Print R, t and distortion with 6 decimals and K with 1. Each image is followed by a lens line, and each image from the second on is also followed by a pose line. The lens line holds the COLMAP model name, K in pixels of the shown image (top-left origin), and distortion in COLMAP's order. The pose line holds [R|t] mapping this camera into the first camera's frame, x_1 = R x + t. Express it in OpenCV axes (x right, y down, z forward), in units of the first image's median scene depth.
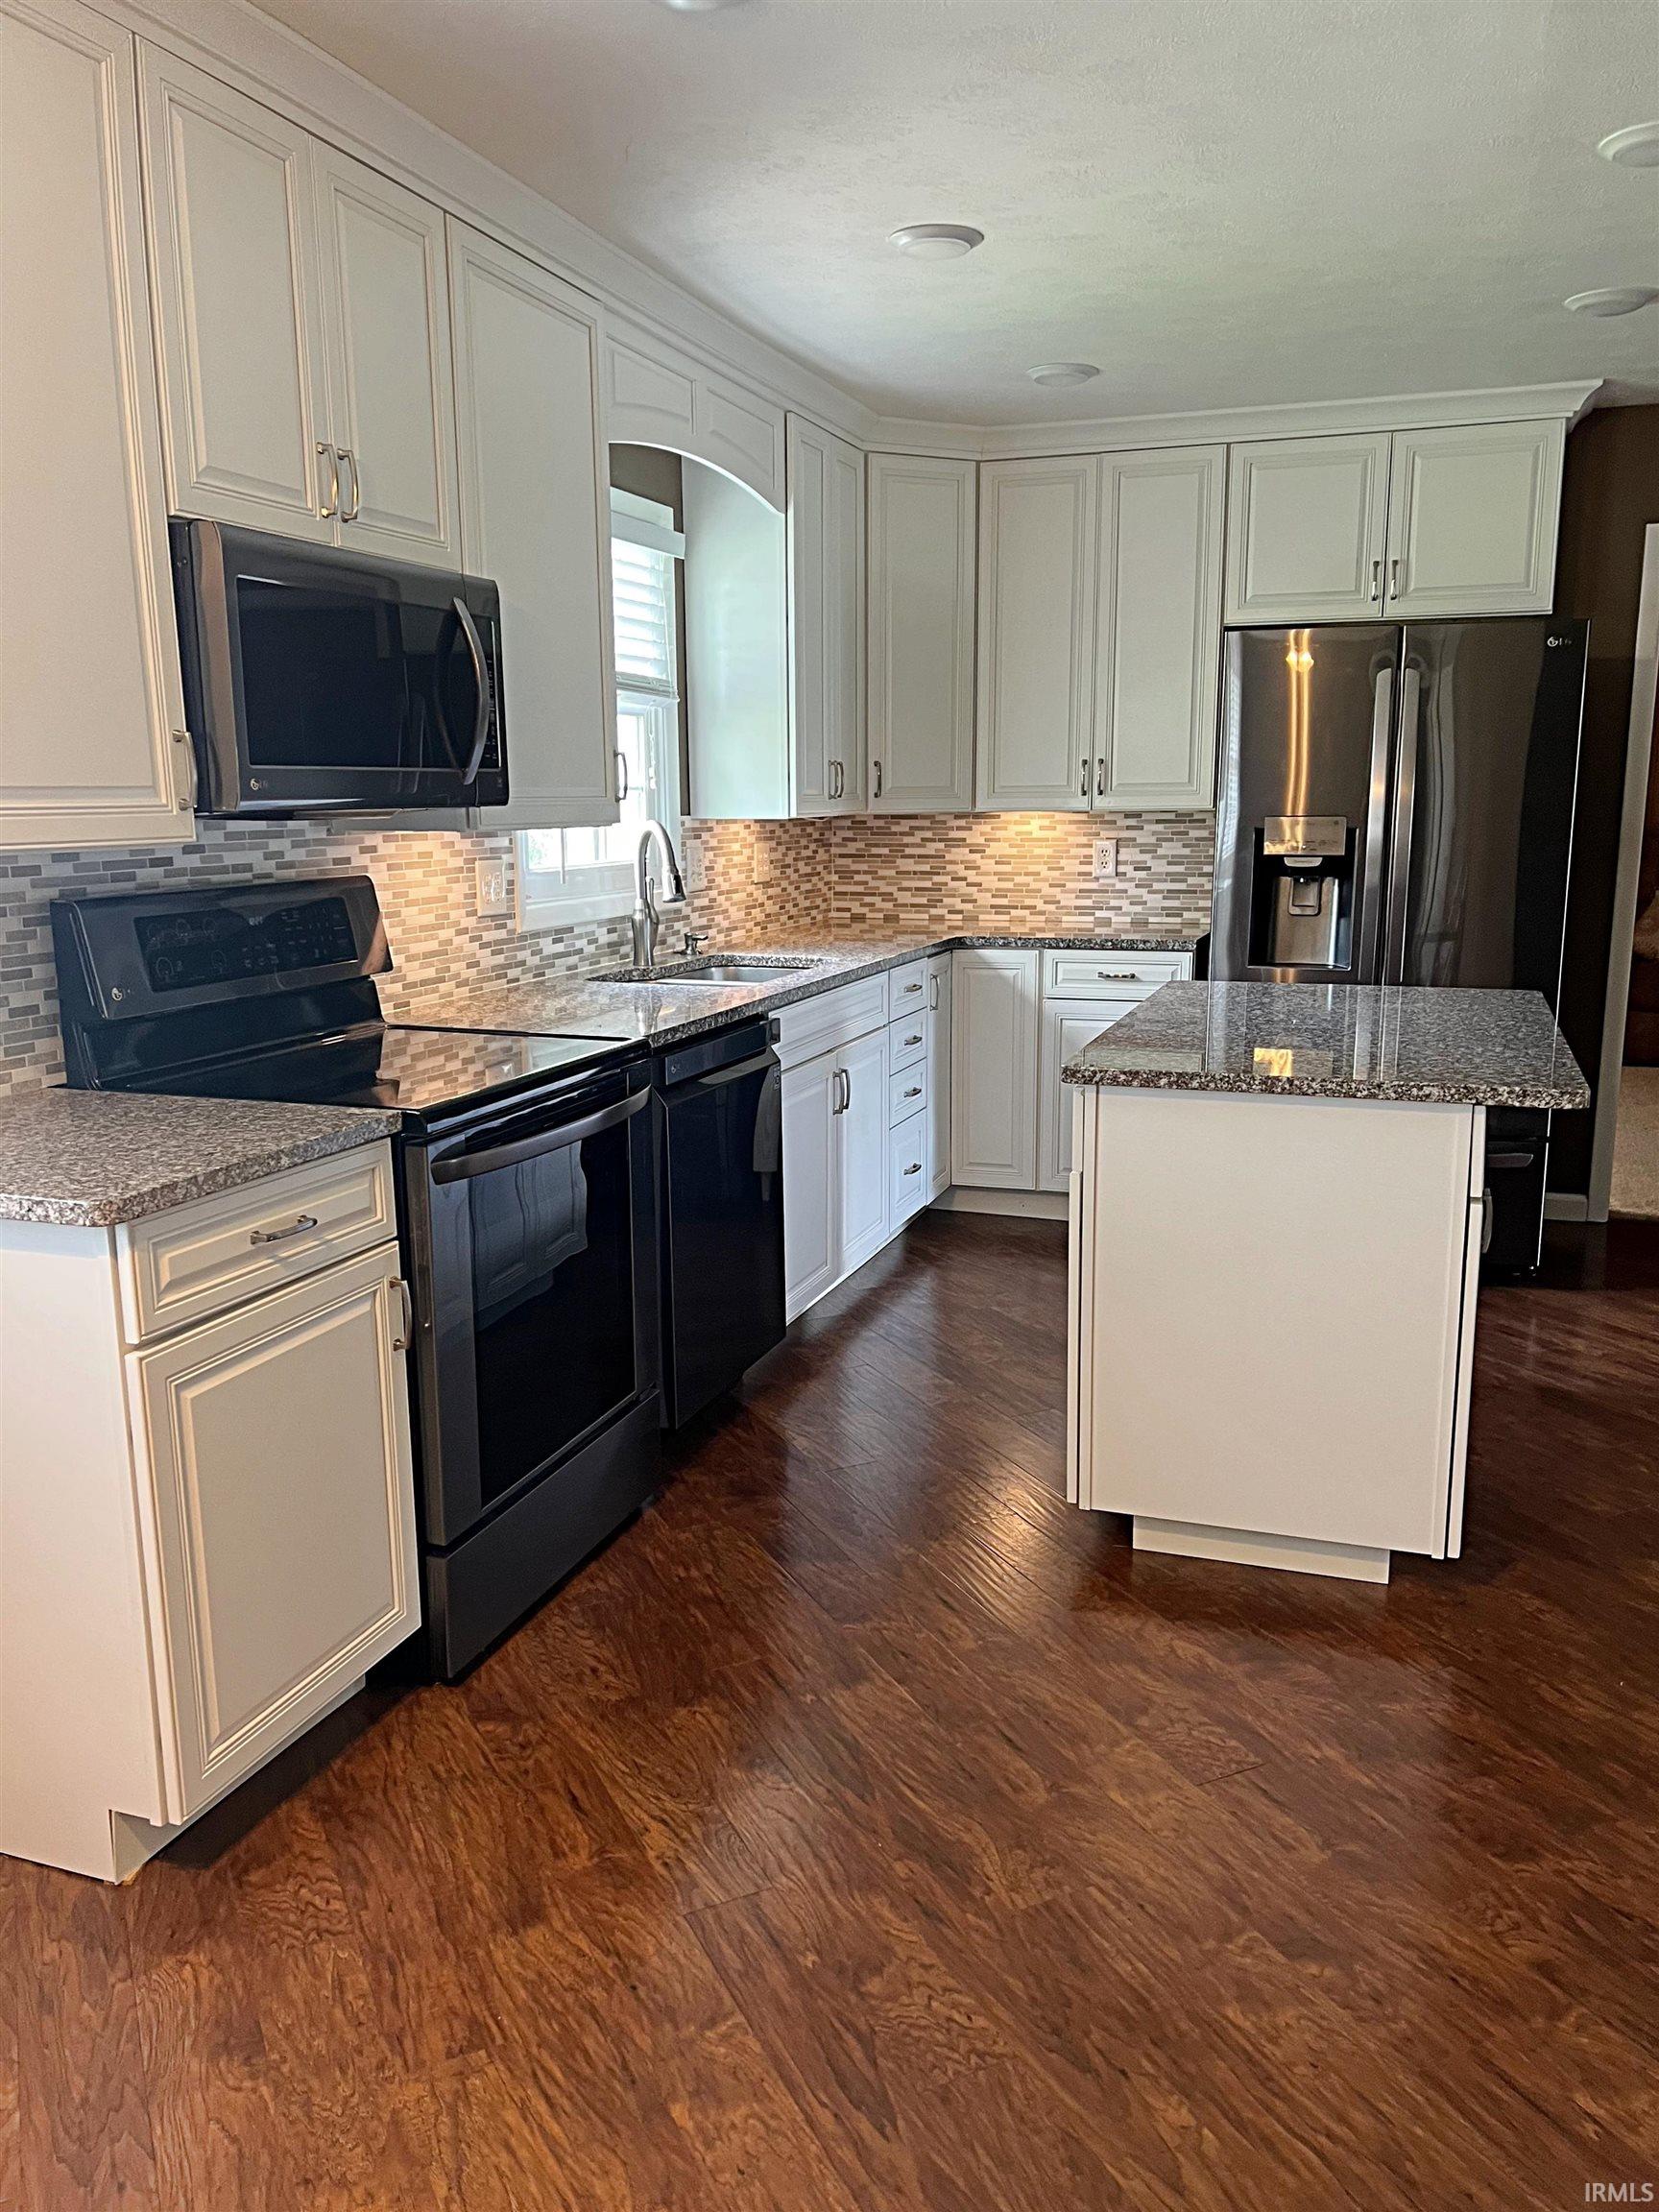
lens RADIAL K [[1693.8, 0, 828.8], [0, 1693.8, 1101.5], [0, 0, 1]] dist [0.042968, -0.053313]
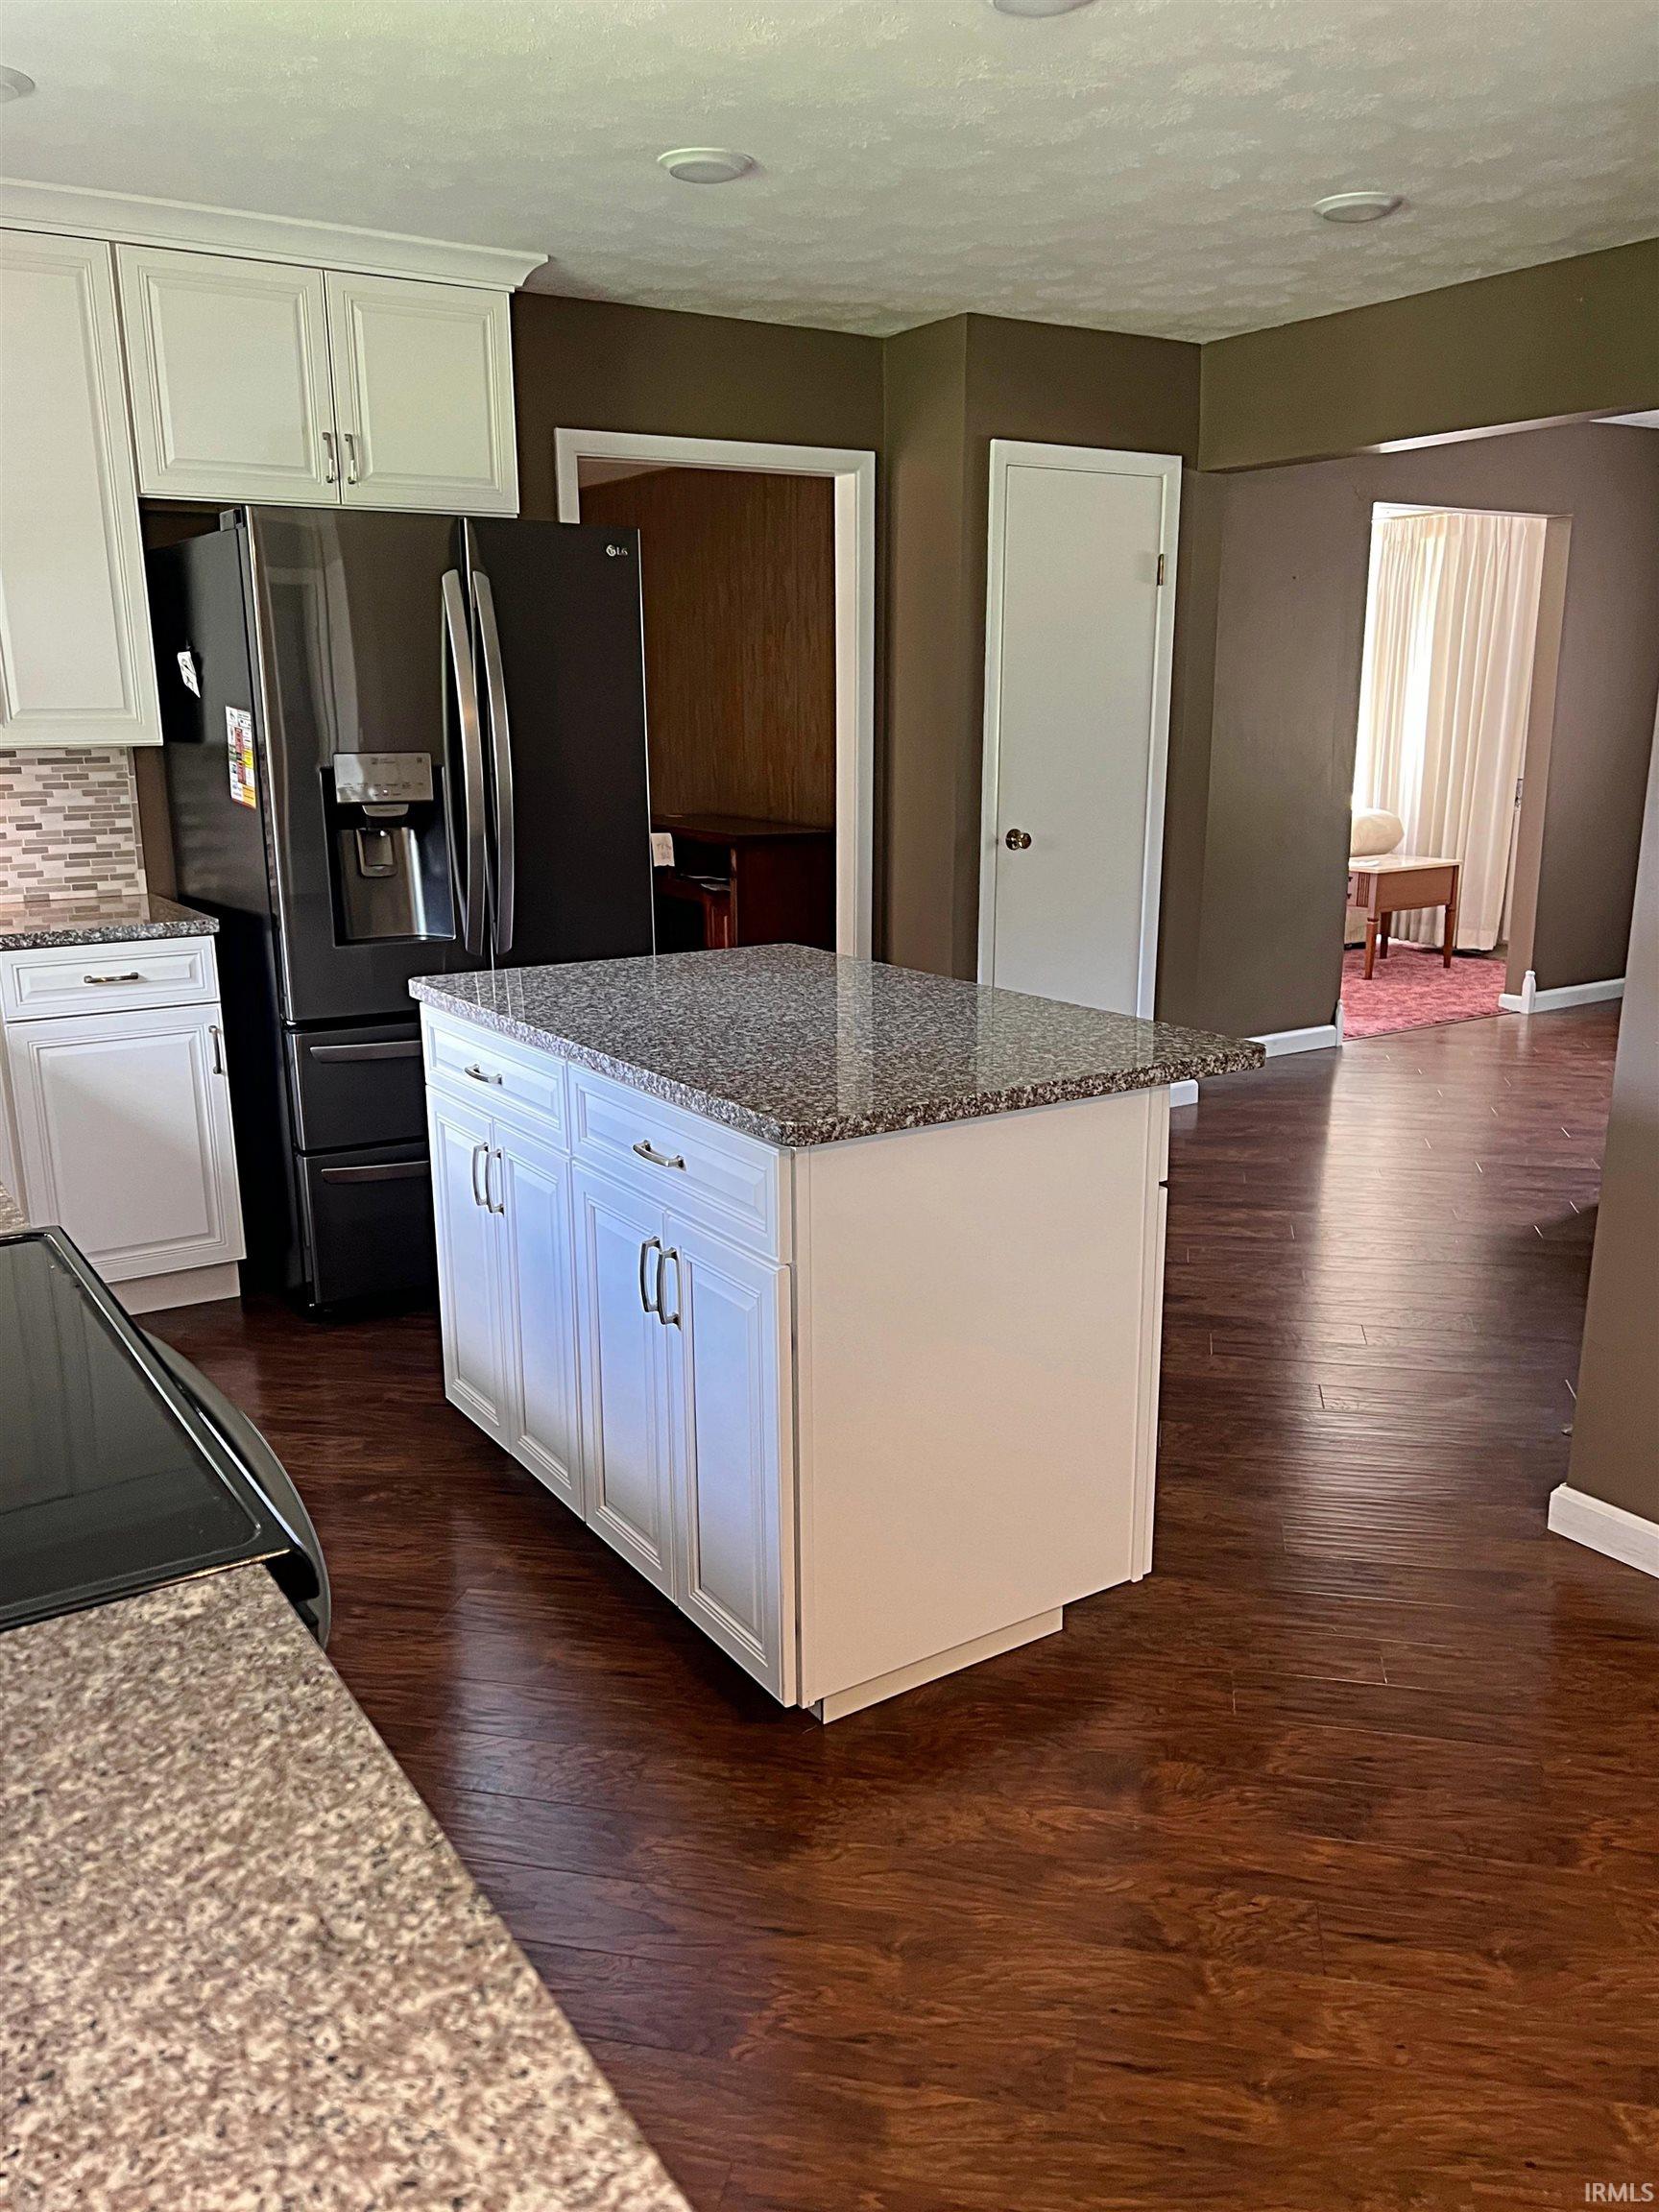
lens RADIAL K [[1693.8, 0, 826.6], [0, 1693.8, 1128.6], [0, 0, 1]] dist [0.042968, -0.053313]
pose [[0.606413, -0.192092, 0.771599, -0.219994], [0.147312, 0.980723, 0.128380, -0.059904], [-0.781385, 0.035814, 0.623020, 0.312688]]
